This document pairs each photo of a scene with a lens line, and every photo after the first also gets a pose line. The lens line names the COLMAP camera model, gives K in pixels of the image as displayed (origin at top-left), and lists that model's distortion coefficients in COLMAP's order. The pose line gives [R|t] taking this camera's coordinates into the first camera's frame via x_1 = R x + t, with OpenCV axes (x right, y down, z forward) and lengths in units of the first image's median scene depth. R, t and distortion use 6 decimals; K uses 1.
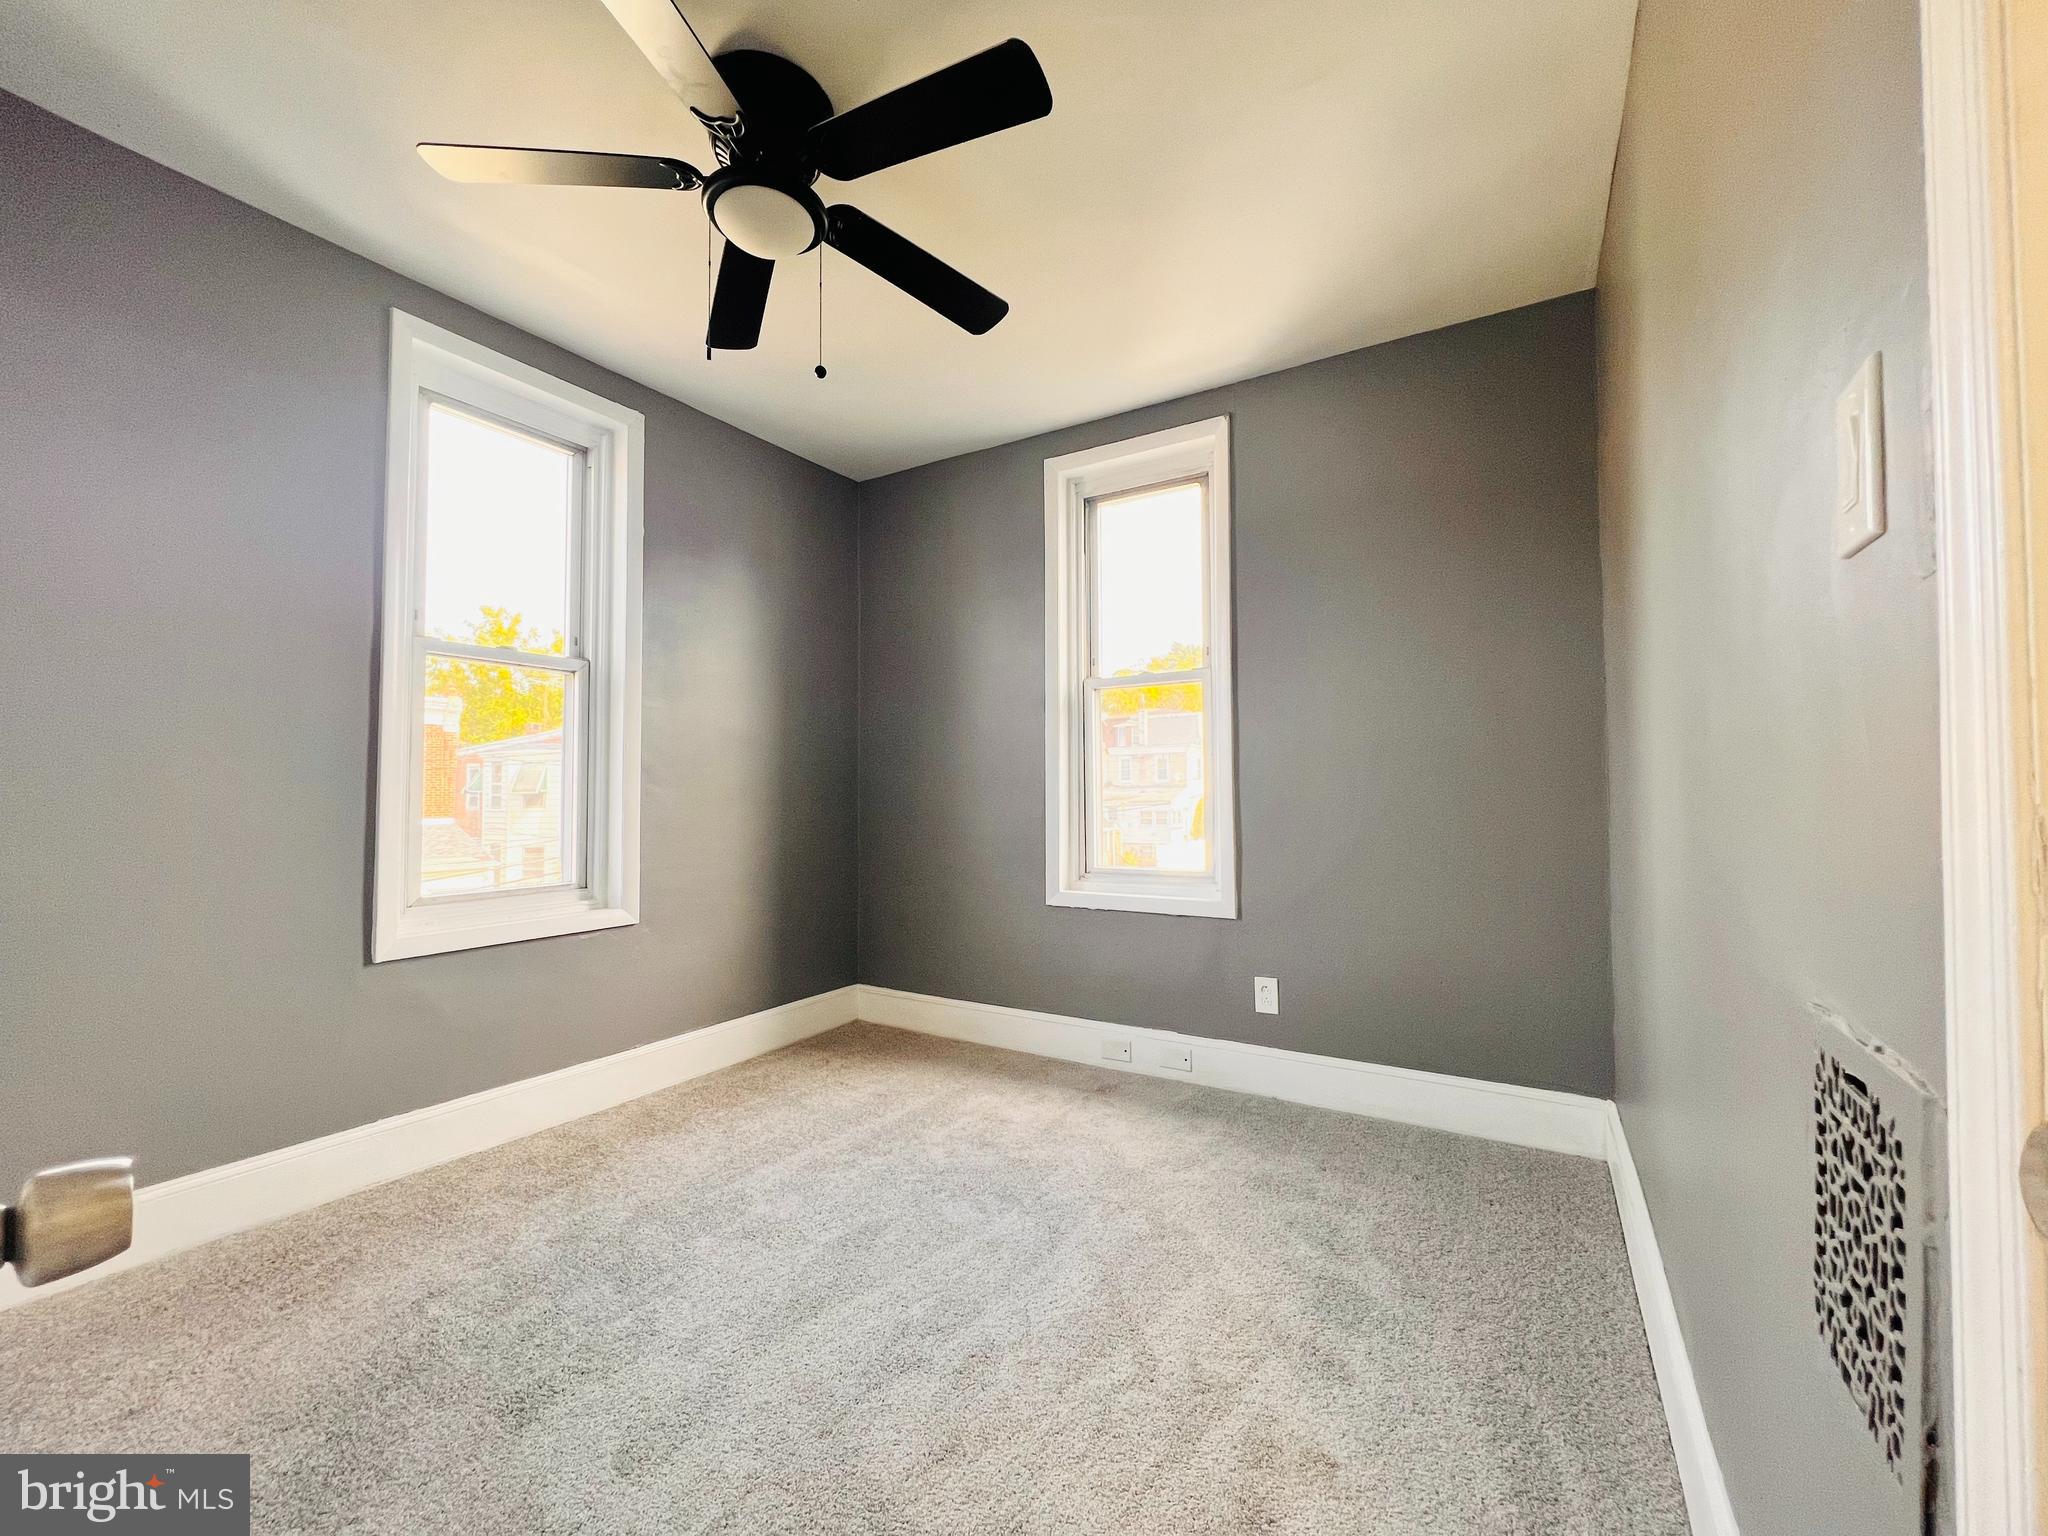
lens RADIAL K [[818.8, 0, 1026.6], [0, 818.8, 768.6], [0, 0, 1]] dist [-0.000205, 0.000323]
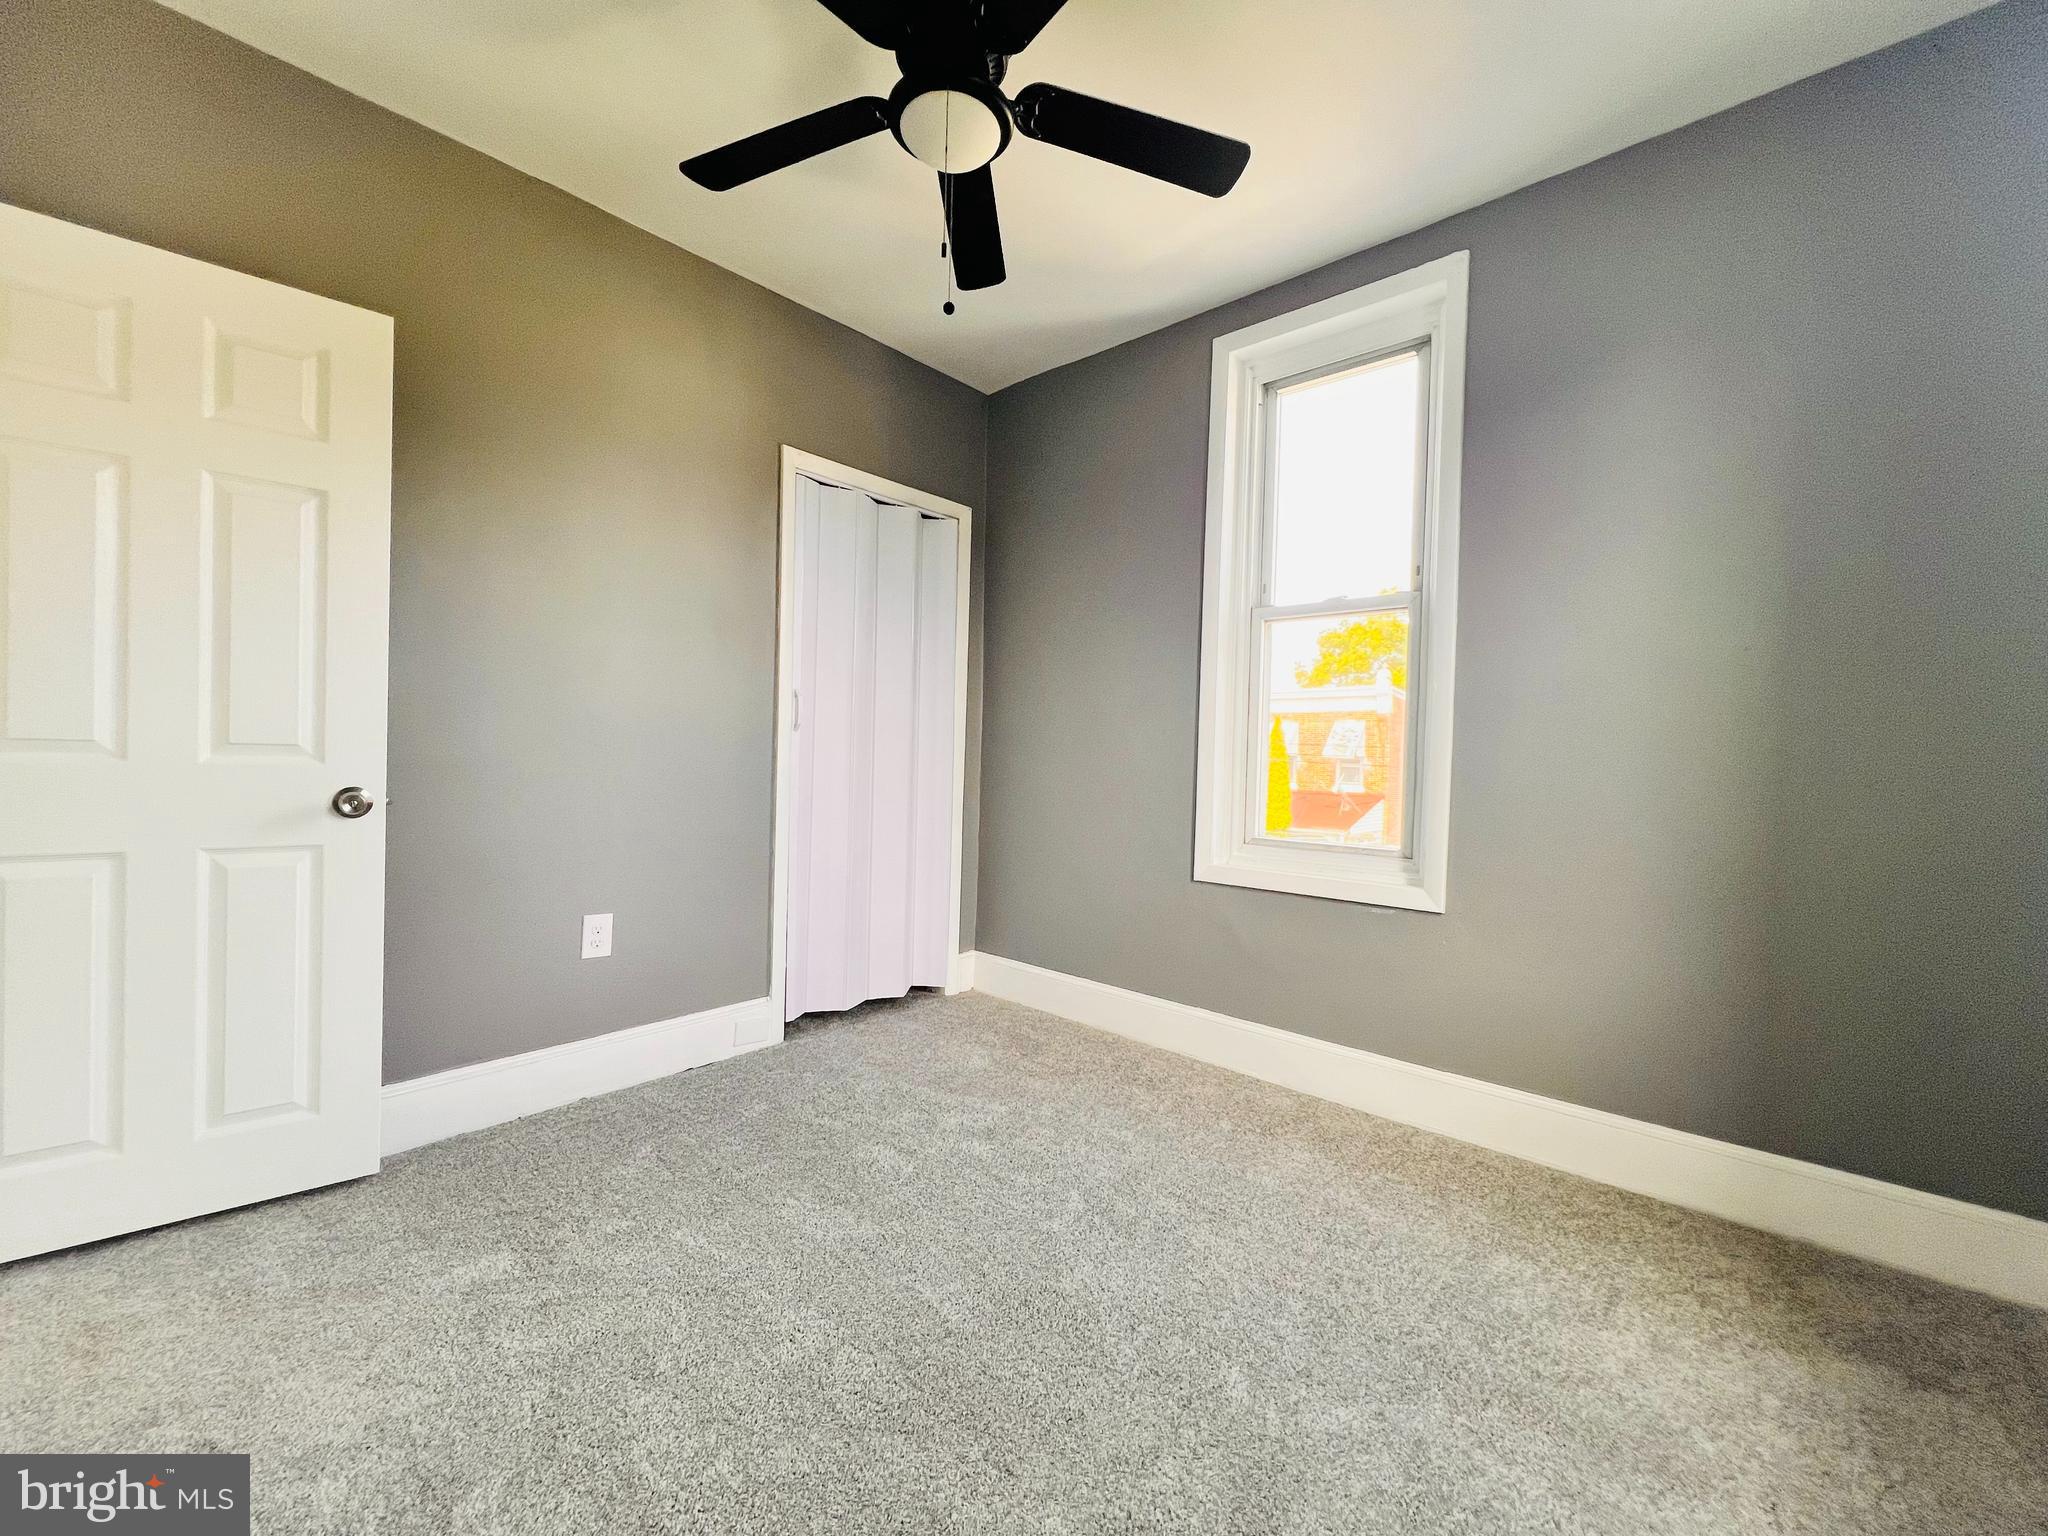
lens RADIAL K [[818.8, 0, 1026.6], [0, 818.8, 768.6], [0, 0, 1]] dist [-0.000205, 0.000323]
pose [[-0.174837, 0.008895, -0.984557, 0.397261], [-0.004421, 0.999942, 0.009819, 0.046891], [0.984587, 0.006070, -0.174788, 0.801618]]
